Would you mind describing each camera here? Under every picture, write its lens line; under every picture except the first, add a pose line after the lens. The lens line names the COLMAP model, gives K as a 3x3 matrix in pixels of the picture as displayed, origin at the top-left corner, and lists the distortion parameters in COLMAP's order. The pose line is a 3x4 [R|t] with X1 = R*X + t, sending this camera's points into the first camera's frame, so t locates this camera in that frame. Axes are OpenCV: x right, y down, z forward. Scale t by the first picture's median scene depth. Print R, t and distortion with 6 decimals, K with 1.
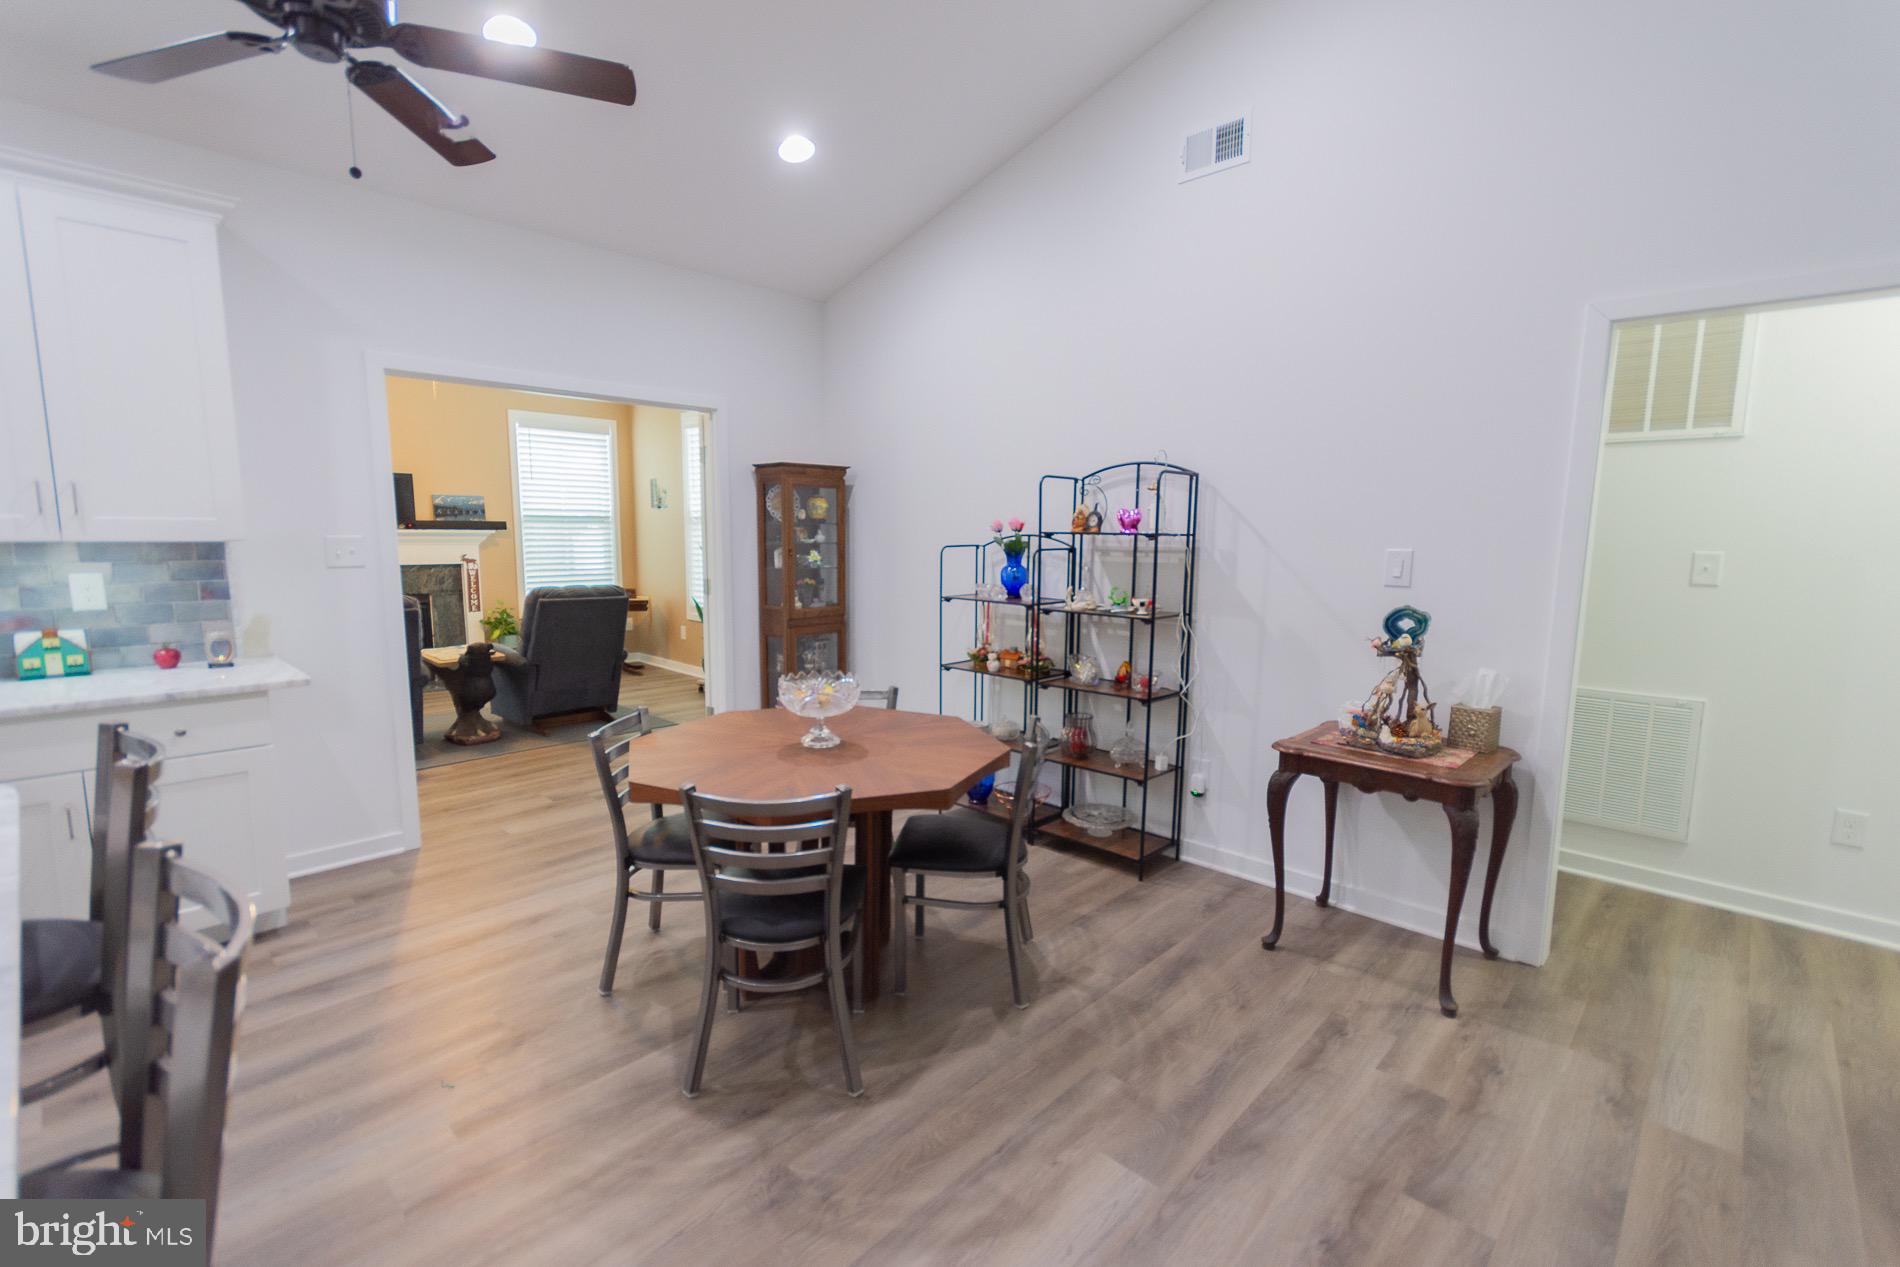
lens RADIAL K [[846.1, 0, 949.2], [0, 846.1, 642.2], [0, 0, 1]] dist [0.004685, 0.000535]
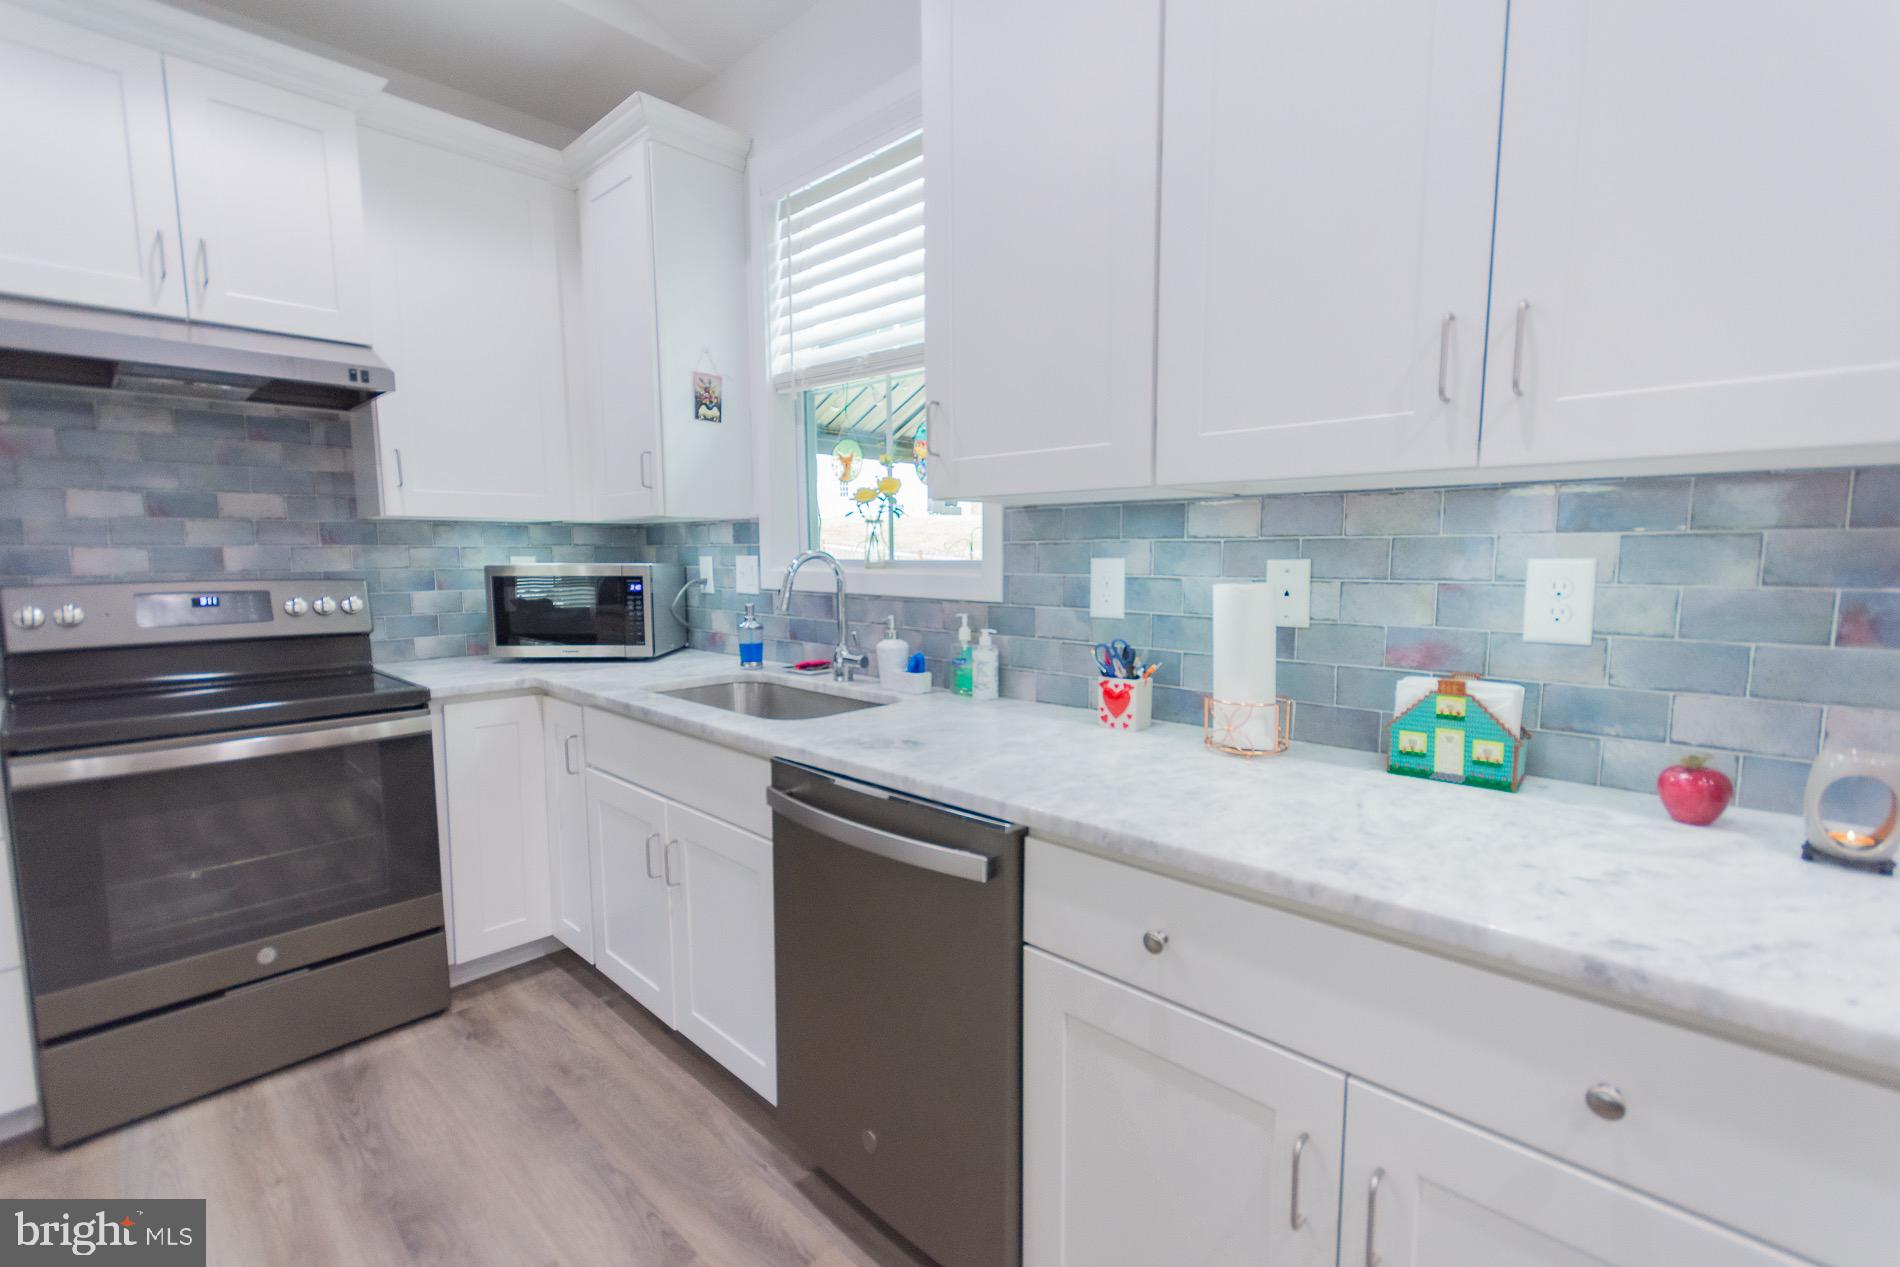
lens RADIAL K [[835.1, 0, 952.2], [0, 835.1, 642.5], [0, 0, 1]] dist [0.001237, 0.000660]
pose [[-0.003431, 0.100945, -0.994886, -0.402770], [-0.129421, 0.986480, 0.100538, -0.028241], [0.991584, 0.129105, 0.009680, 0.477631]]
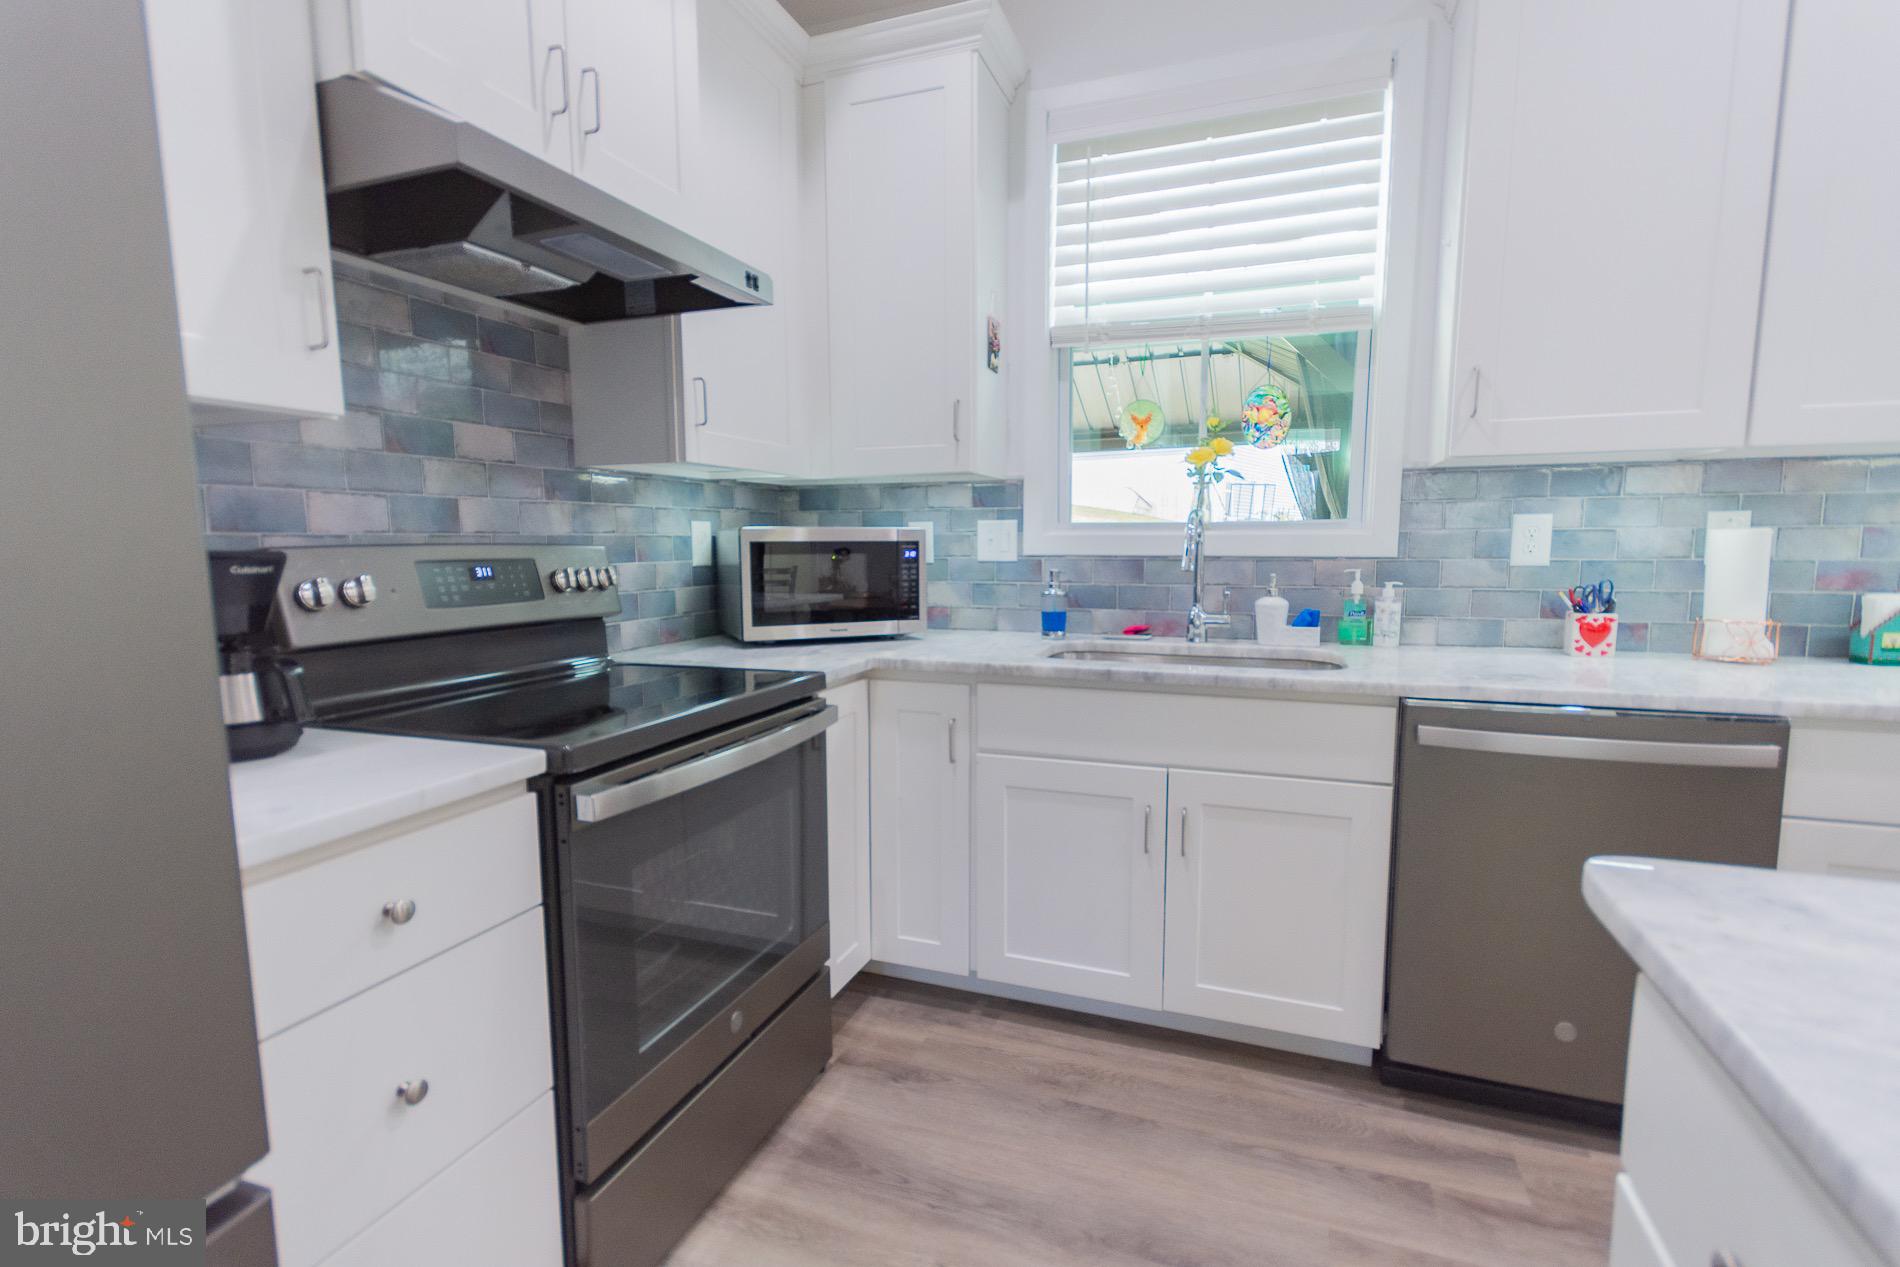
lens RADIAL K [[878.9, 0, 949.7], [0, 878.9, 642.0], [0, 0, 1]] dist [0.008891, 0.000327]
pose [[0.387421, 0.097068, -0.916778, -0.479349], [-0.113867, 0.991865, 0.056899, 0.045530], [0.914844, 0.082347, 0.395323, 0.045417]]
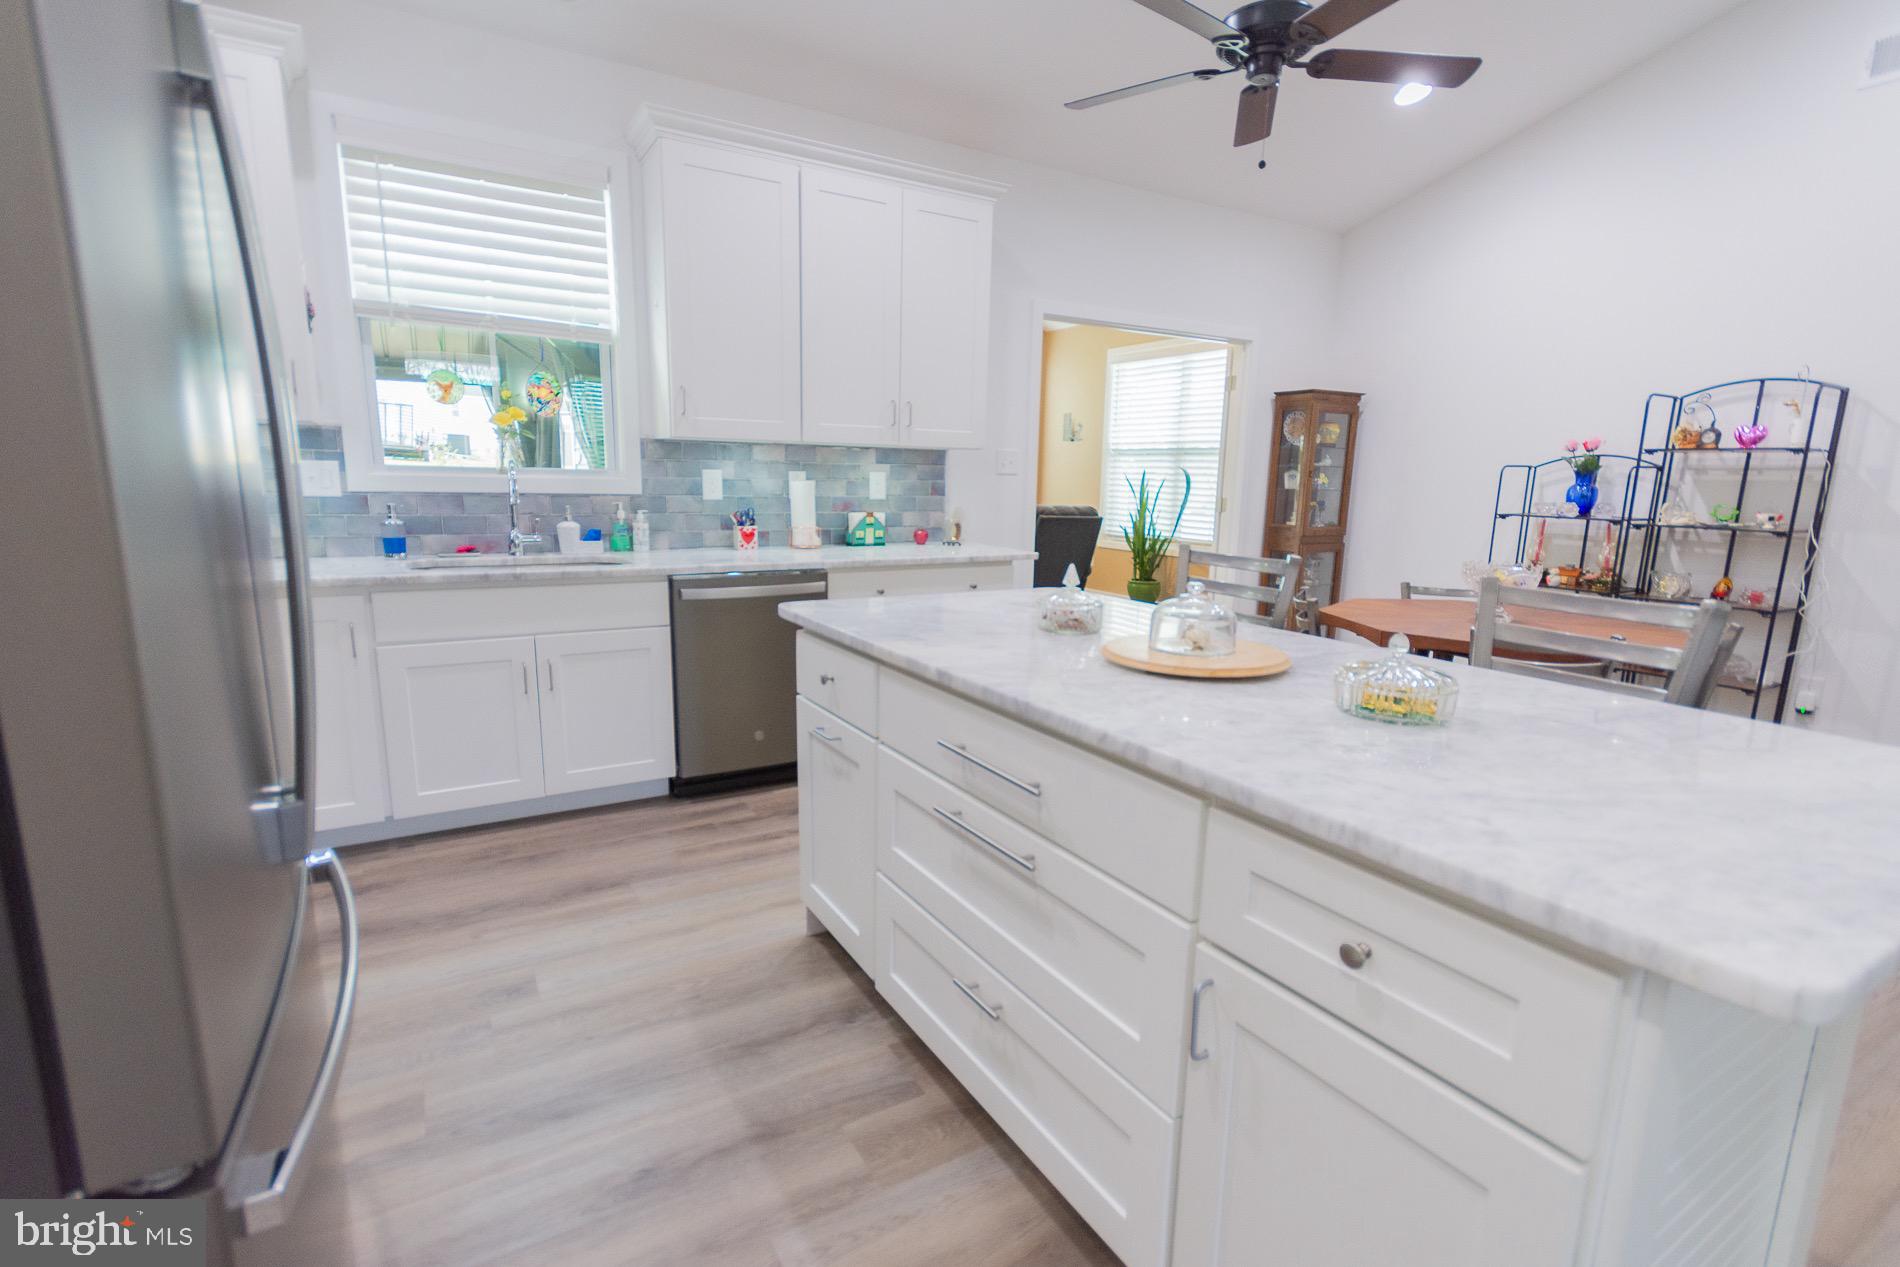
lens RADIAL K [[895.0, 0, 947.9], [0, 895.0, 642.2], [0, 0, 1]] dist [0.005383, 0.000604]
pose [[0.961342, 0.061803, -0.268332, -0.344404], [-0.048430, 0.997245, 0.056178, 0.073459], [0.271065, -0.041011, 0.961687, -0.258085]]
